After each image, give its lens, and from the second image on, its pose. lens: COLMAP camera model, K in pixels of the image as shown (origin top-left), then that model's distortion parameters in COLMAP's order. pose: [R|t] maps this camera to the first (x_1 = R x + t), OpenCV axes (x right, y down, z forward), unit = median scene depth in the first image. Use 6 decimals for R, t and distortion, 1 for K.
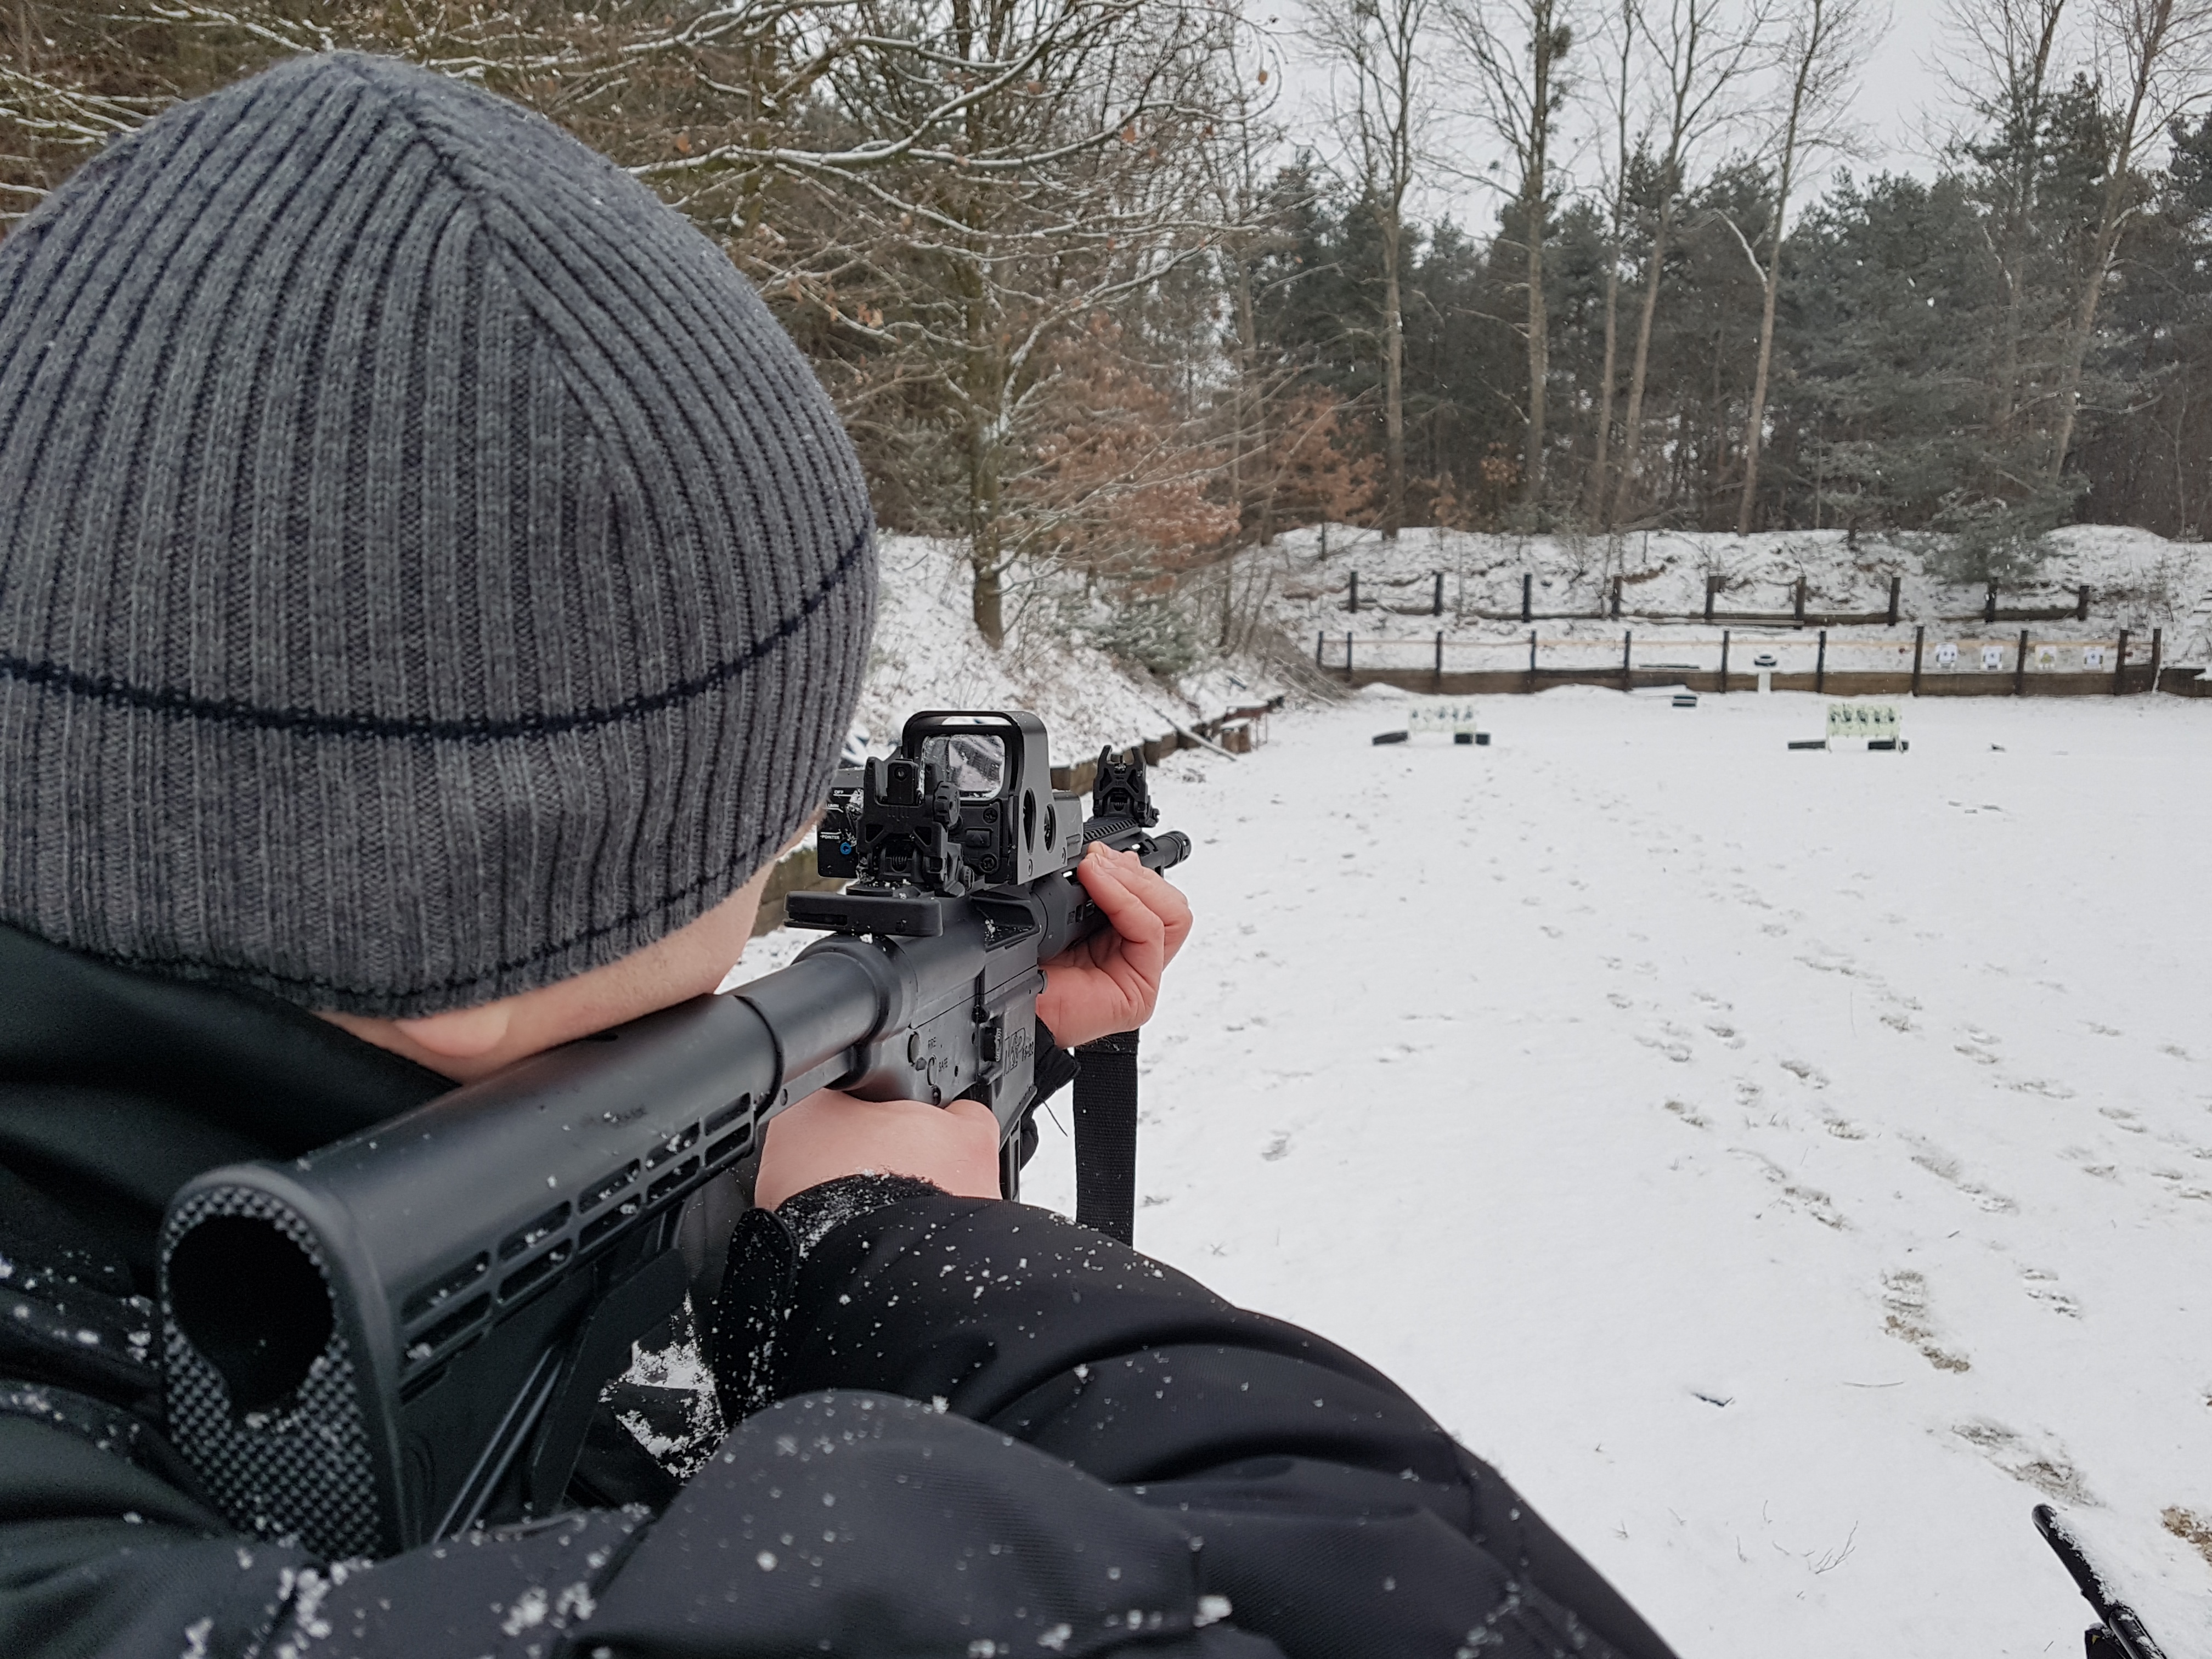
lens RADIAL K [[1696.8, 0, 1106.0], [0, 1696.8, 829.5], [0, 0, 1]] dist [-0.002949, 0.001264]
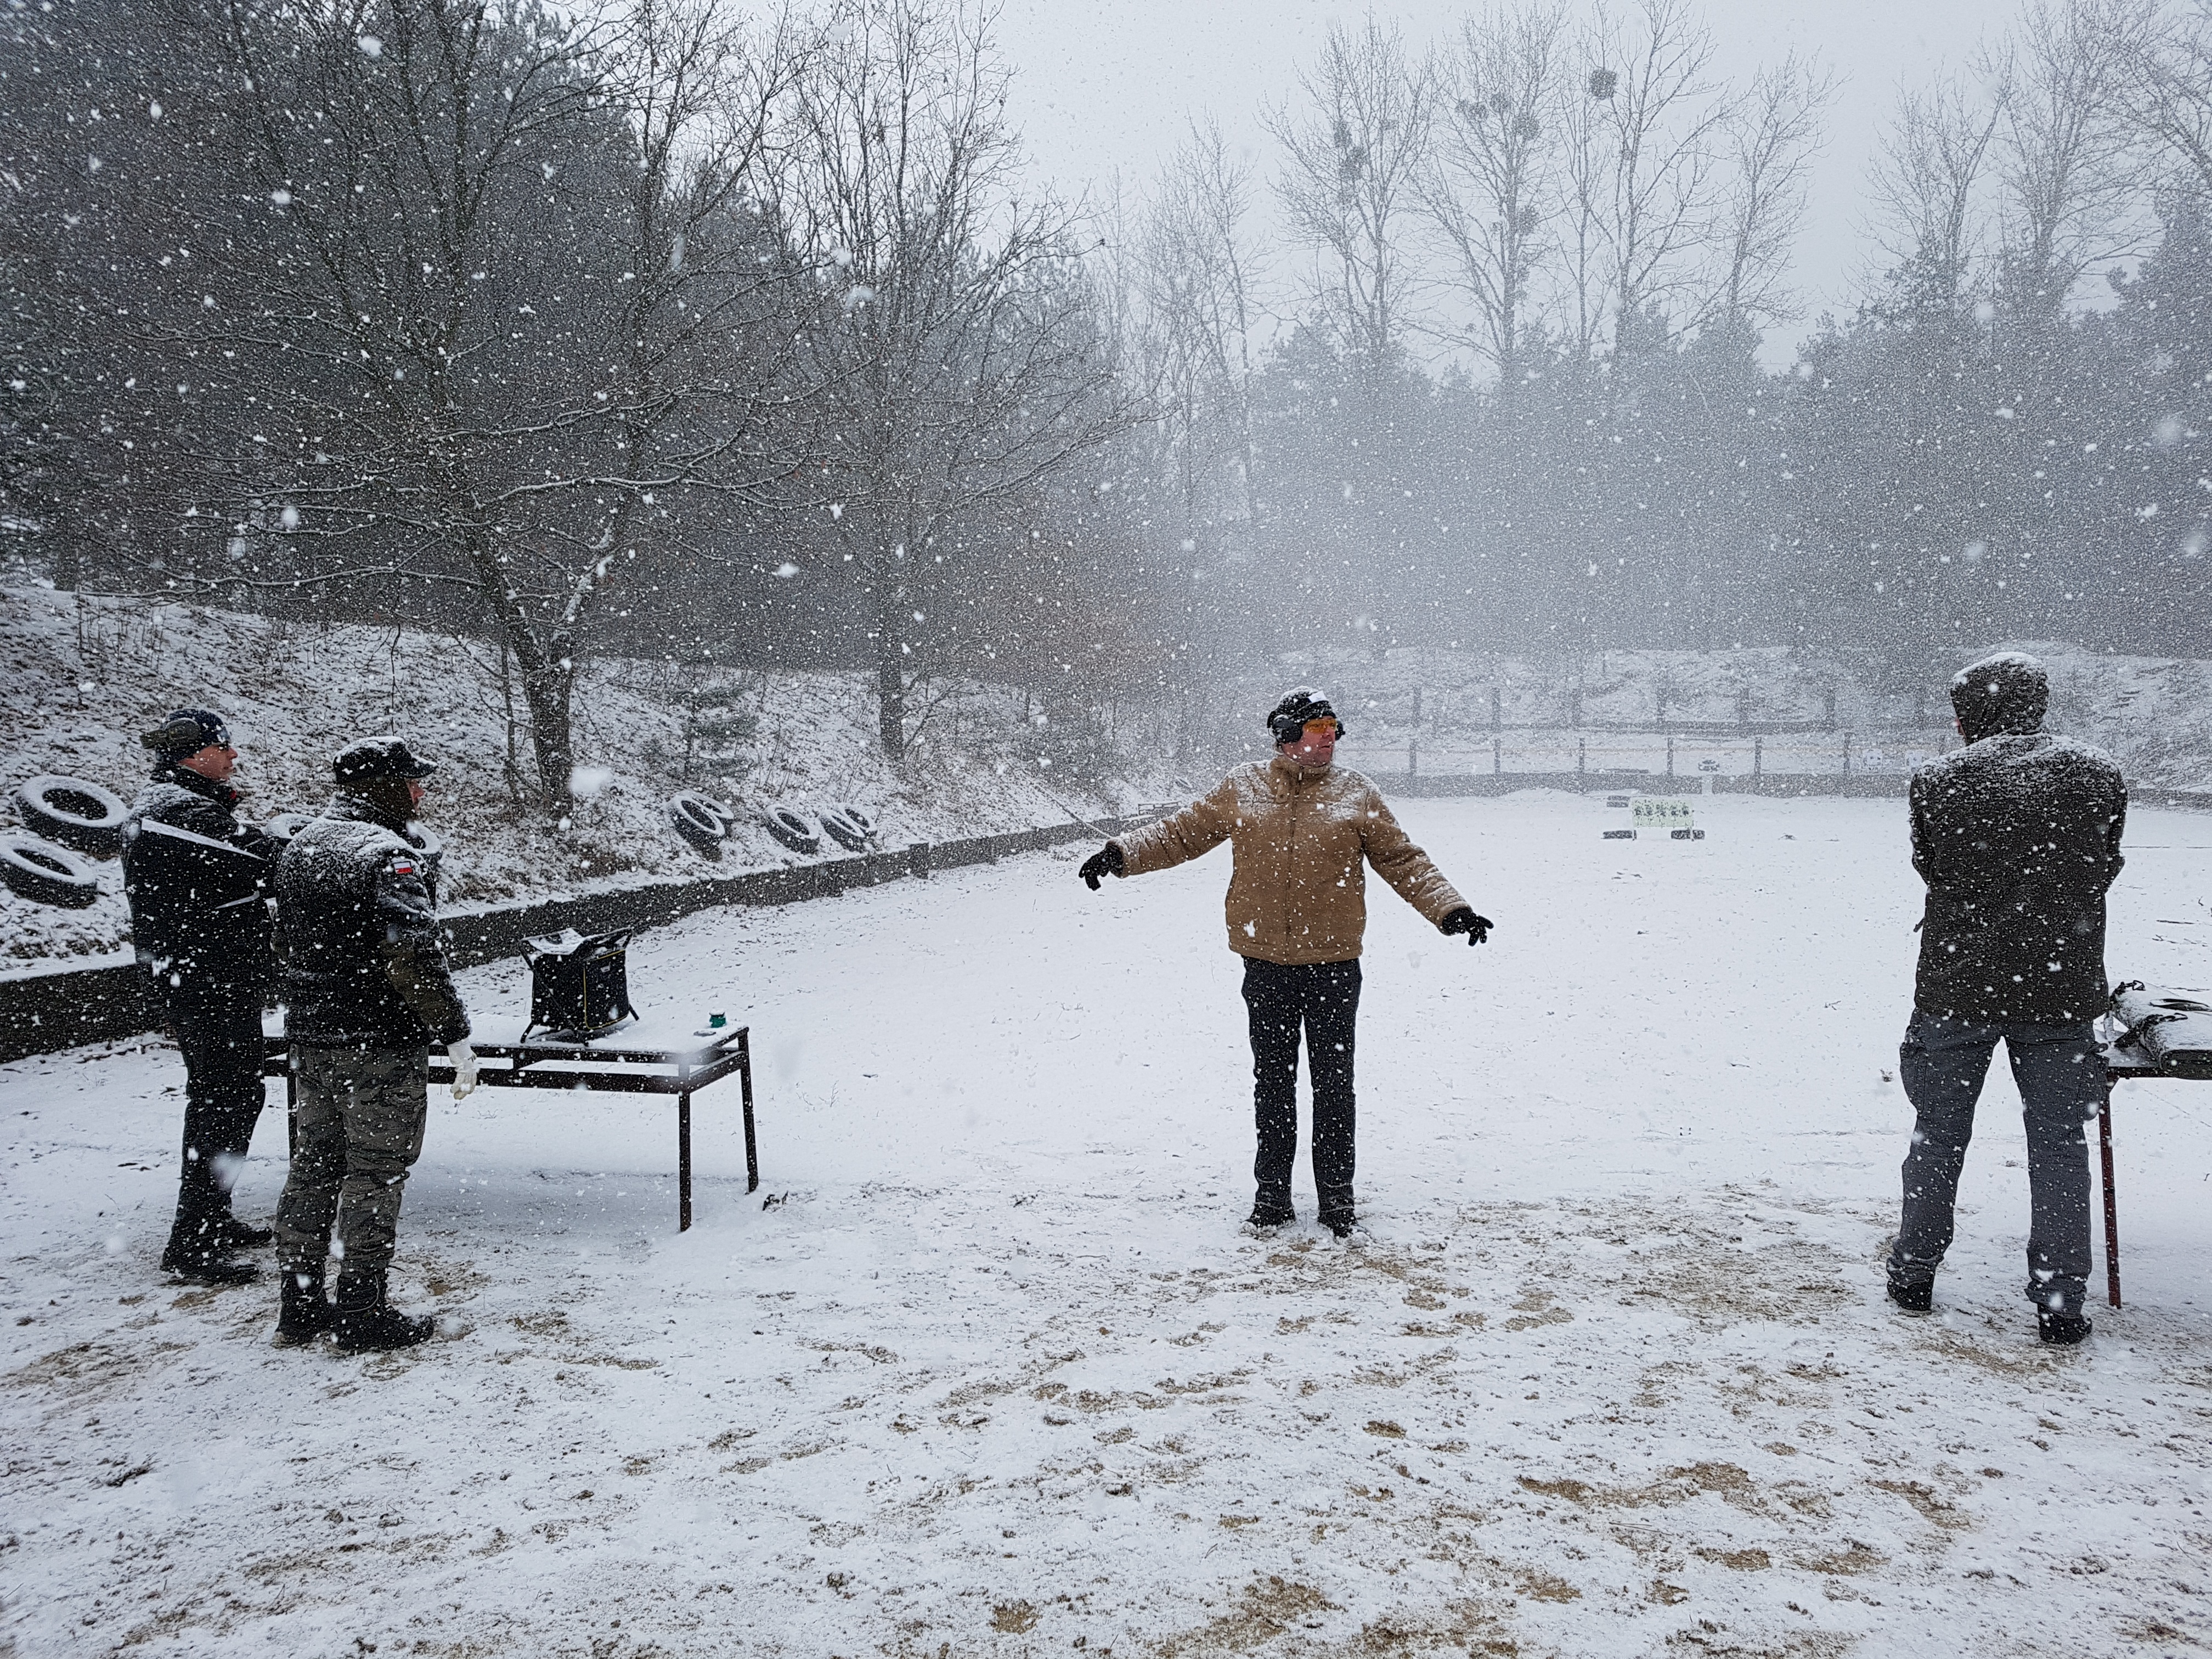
lens RADIAL K [[1696.8, 0, 1106.0], [0, 1696.8, 829.5], [0, 0, 1]] dist [-0.002949, 0.001264]
pose [[0.997531, -0.000910, -0.070227, 0.071592], [-0.003479, 0.998048, -0.062352, 0.012641], [0.070147, 0.062443, 0.995580, -0.125259]]
